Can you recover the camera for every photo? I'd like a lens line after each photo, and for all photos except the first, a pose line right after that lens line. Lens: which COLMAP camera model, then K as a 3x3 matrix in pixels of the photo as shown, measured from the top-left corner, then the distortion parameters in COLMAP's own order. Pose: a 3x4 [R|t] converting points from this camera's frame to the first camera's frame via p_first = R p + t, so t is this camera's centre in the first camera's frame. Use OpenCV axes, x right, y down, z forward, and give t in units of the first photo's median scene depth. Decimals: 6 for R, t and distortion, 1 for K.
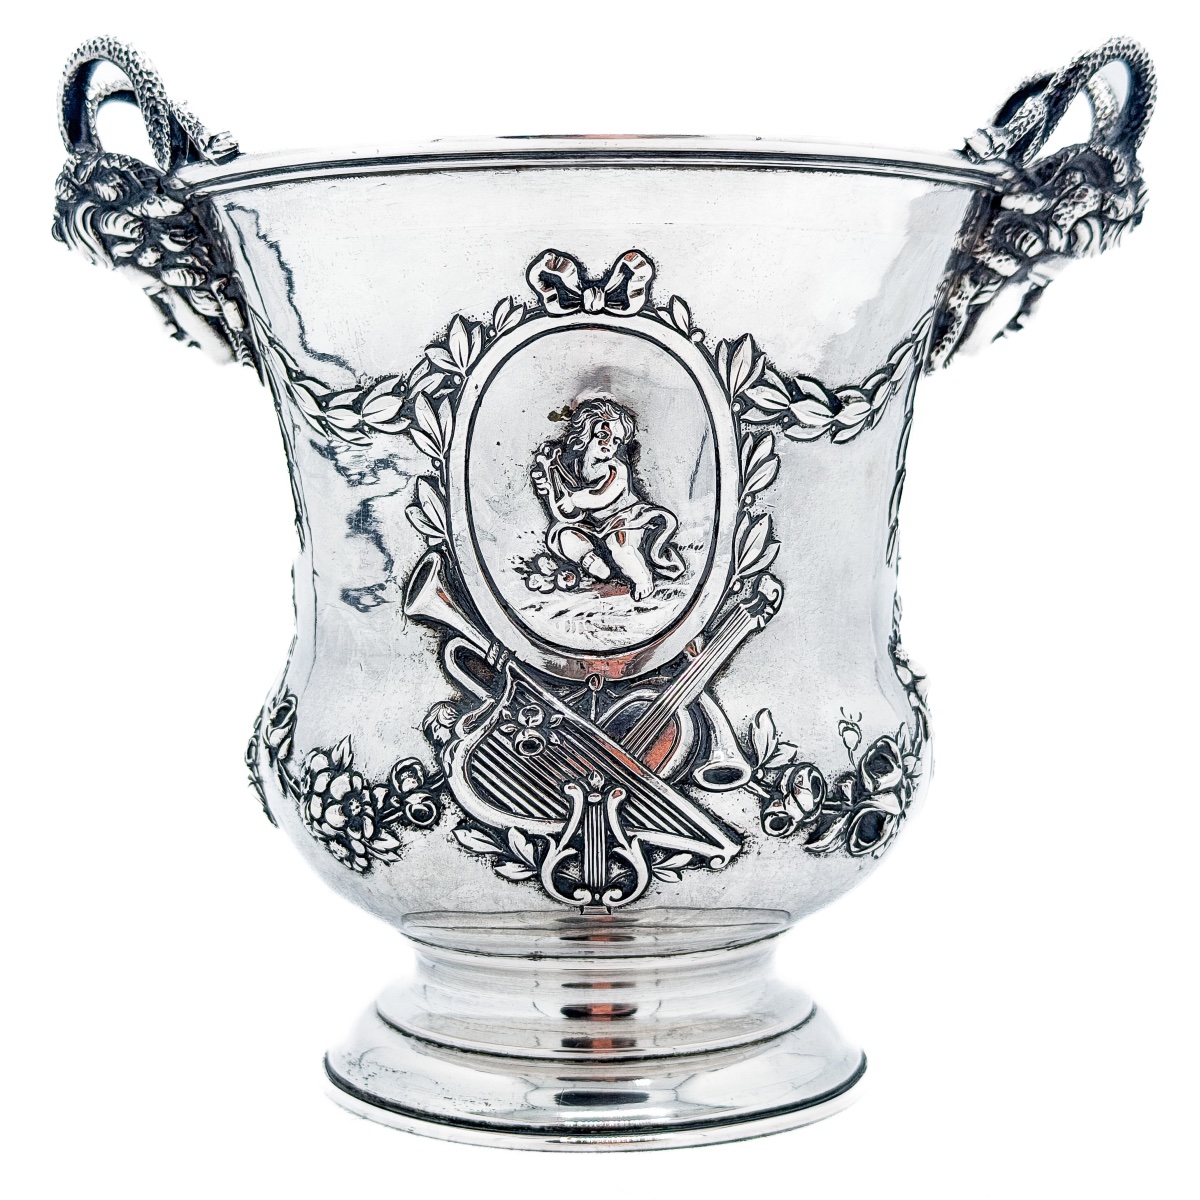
lens RADIAL K [[2347.5, 0, 599.3], [0, 2347.5, 628.6], [0, 0, 1]] dist [0.124788, -0.223234]
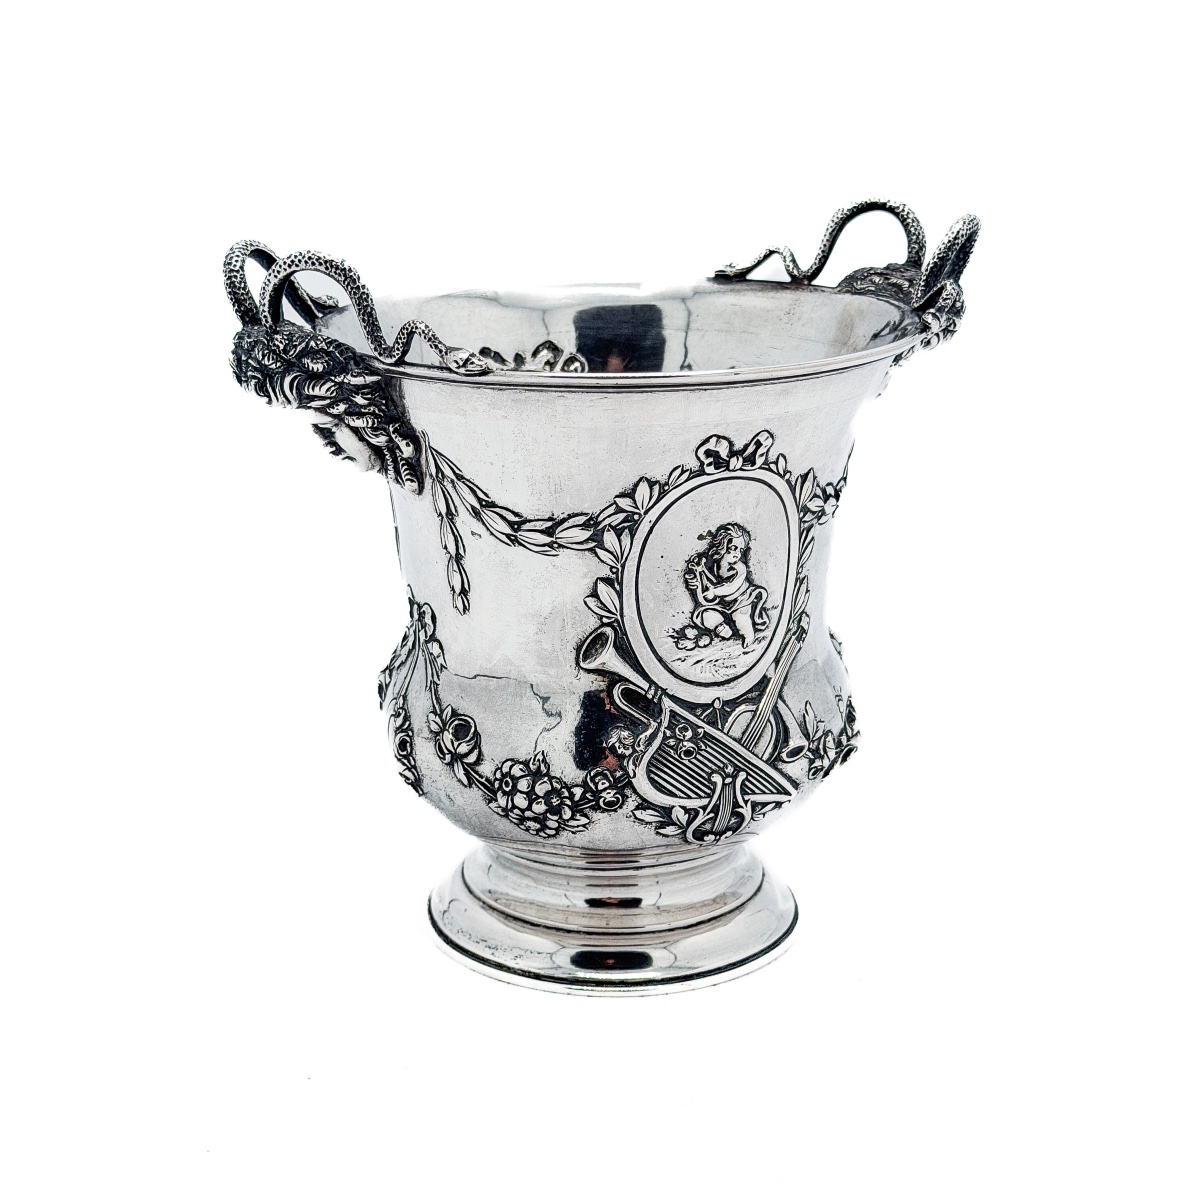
lens RADIAL K [[2238.8, 0, 599.0], [0, 2238.8, 677.7], [0, 0, 1]] dist [0.064934, 0.166275]
pose [[0.908836, -0.129008, 0.396704, -0.631178], [0.034588, 0.971008, 0.236532, -0.331291], [-0.415717, -0.201248, 0.886949, -0.232699]]
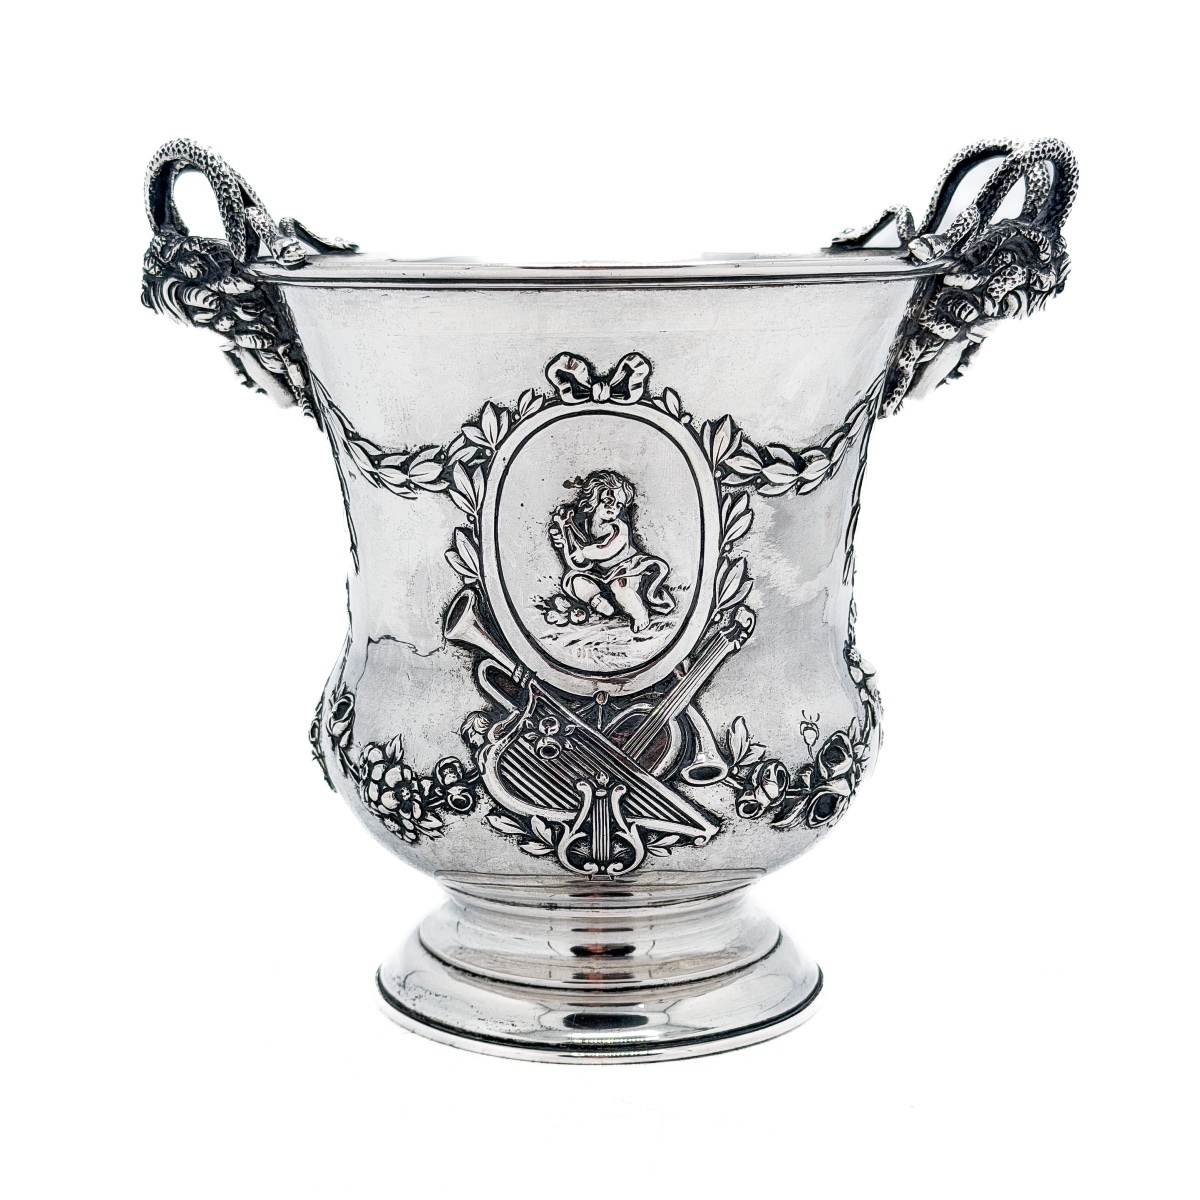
lens RADIAL K [[2366.6, 0, 580.1], [0, 2366.6, 696.8], [0, 0, 1]] dist [0.100632, 0.044924]
pose [[0.999992, 0.000060, -0.003912, -0.007948], [0.000417, 0.992548, 0.121855, -0.127408], [0.003890, -0.121855, 0.992540, -0.226510]]
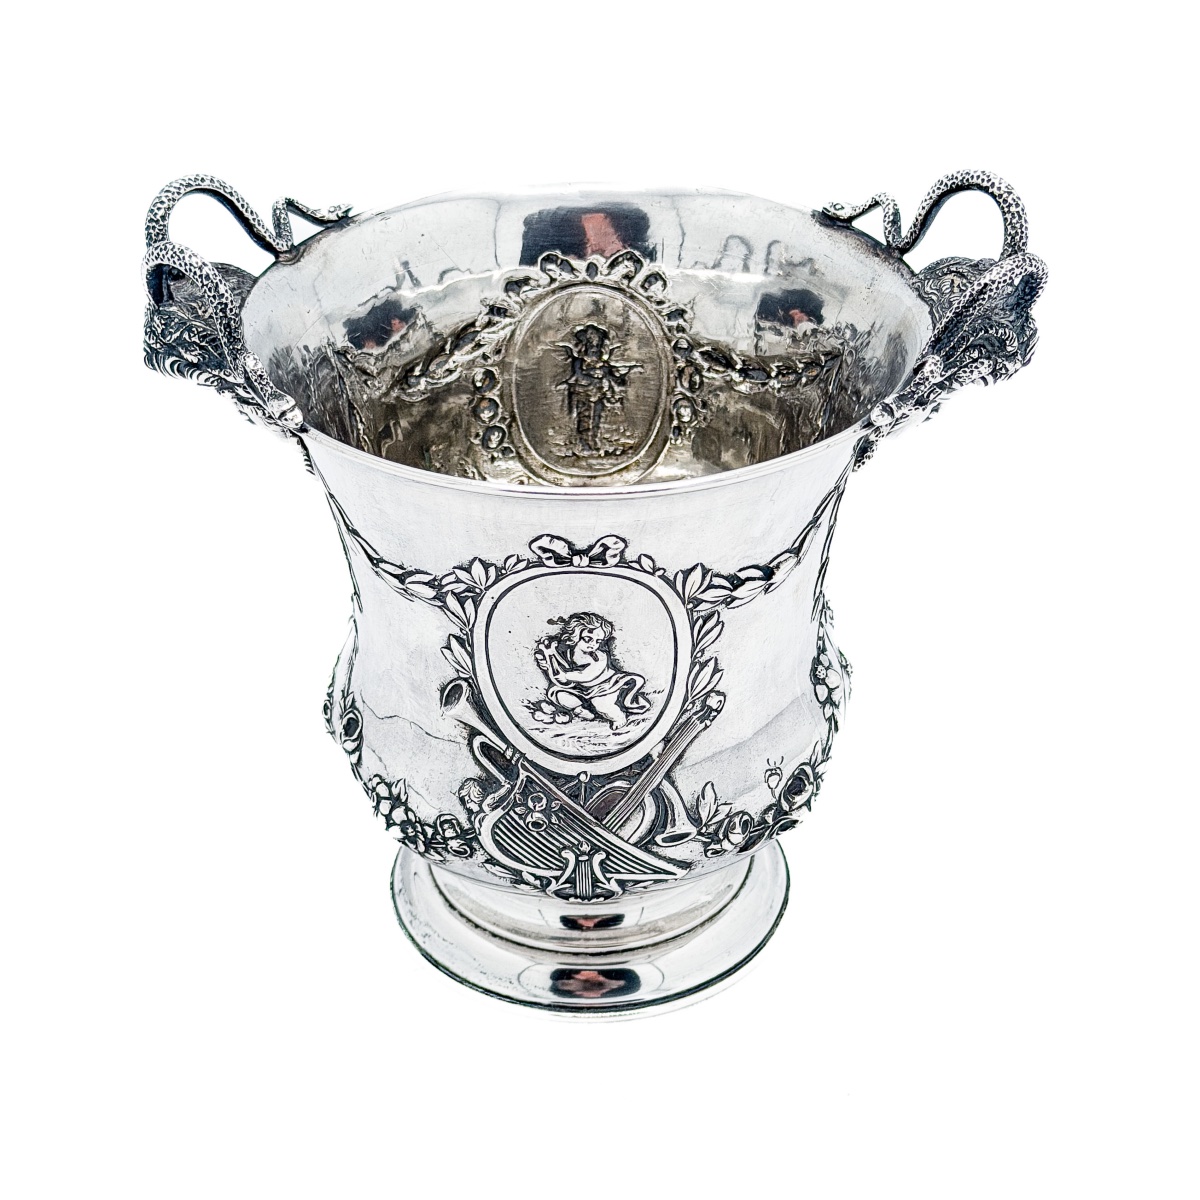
lens RADIAL K [[2606.0, 0, 667.8], [0, 2606.0, 631.8], [0, 0, 1]] dist [0.072738, 0.200345]
pose [[0.999923, 0.008010, 0.009455, 0.031780], [-0.011585, 0.875174, 0.483670, -0.779117], [-0.004401, -0.483743, 0.875199, -0.285219]]
